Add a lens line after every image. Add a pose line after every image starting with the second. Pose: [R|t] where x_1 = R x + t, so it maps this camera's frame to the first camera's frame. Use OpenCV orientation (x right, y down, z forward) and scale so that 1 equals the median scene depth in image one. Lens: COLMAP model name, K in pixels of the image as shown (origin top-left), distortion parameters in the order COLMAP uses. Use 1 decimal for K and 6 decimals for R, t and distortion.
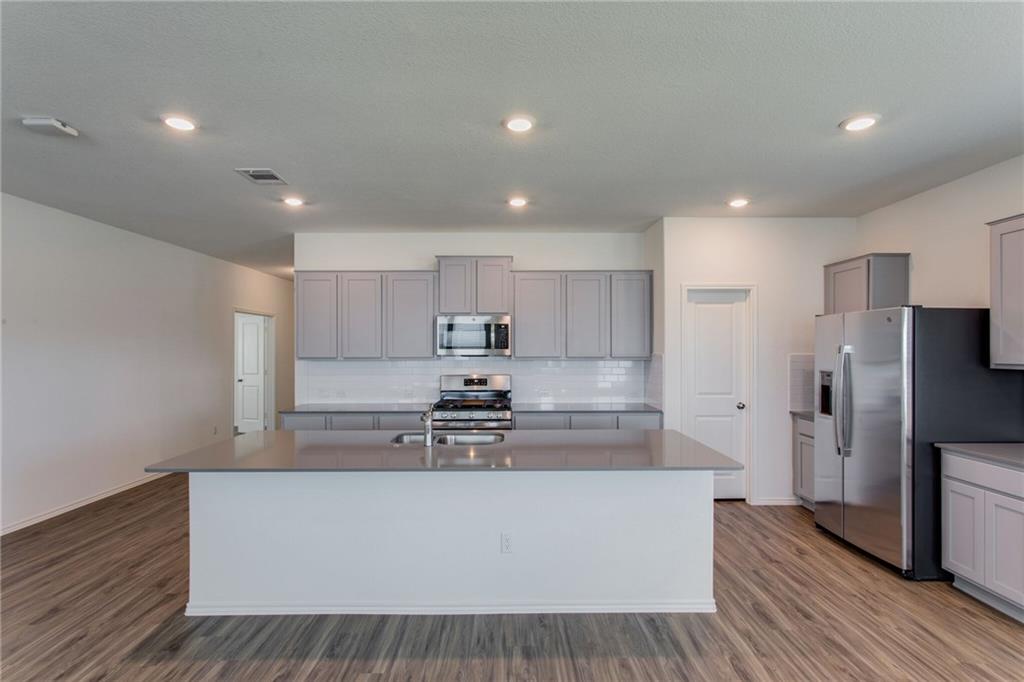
lens RADIAL K [[492.9, 0, 506.9], [0, 492.9, 350.4], [0, 0, 1]] dist [0.005712, -0.000515]
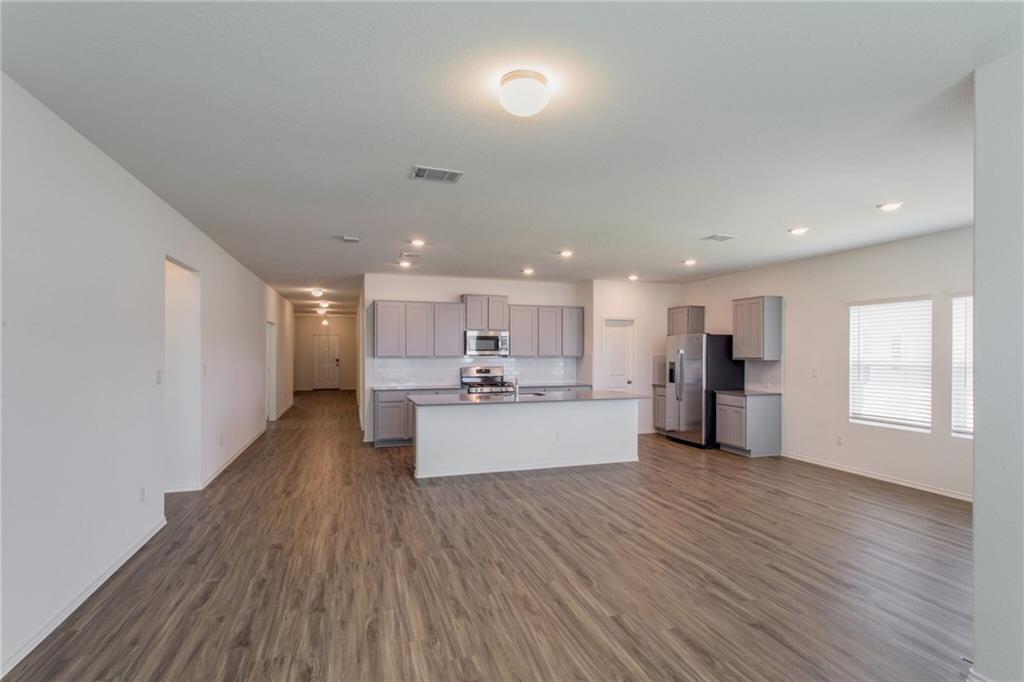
lens RADIAL K [[492.9, 0, 505.7], [0, 492.9, 356.6], [0, 0, 1]] dist [0.005712, -0.000515]
pose [[0.952261, 0.000095, 0.305284, -0.582862], [-0.002265, 0.999975, 0.006755, 0.005053], [-0.305276, -0.007124, 0.952237, -0.682419]]
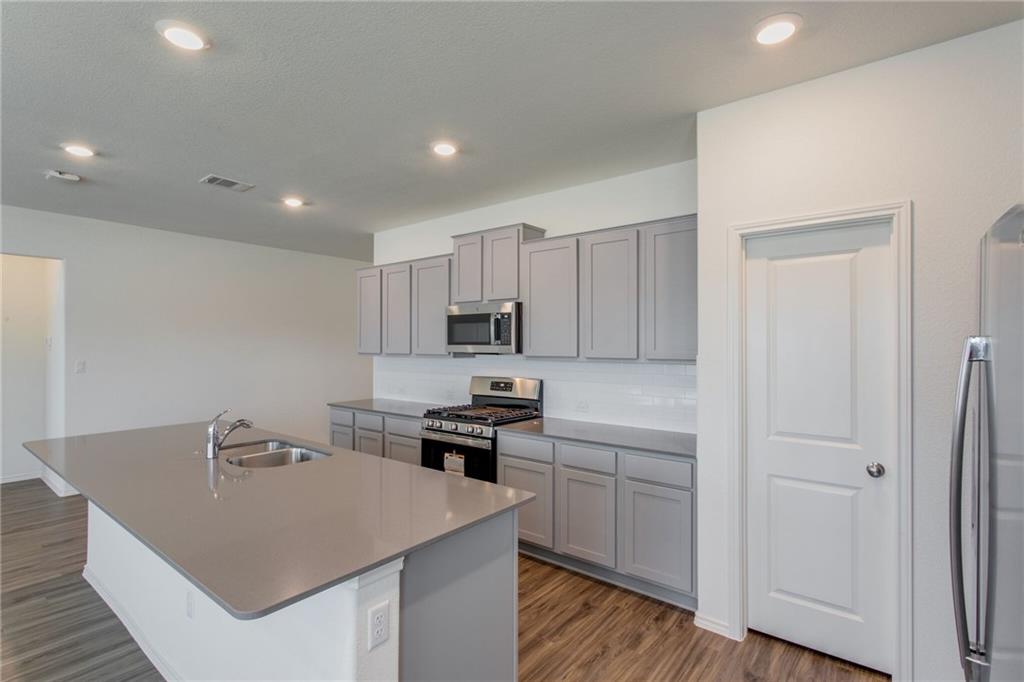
lens RADIAL K [[492.9, 0, 509.6], [0, 492.9, 338.4], [0, 0, 1]] dist [0.005712, -0.000515]
pose [[0.776796, -0.004837, -0.629733, 0.536047], [-0.006816, 0.999847, -0.016088, -0.001205], [0.629715, 0.016789, 0.776645, 0.453025]]
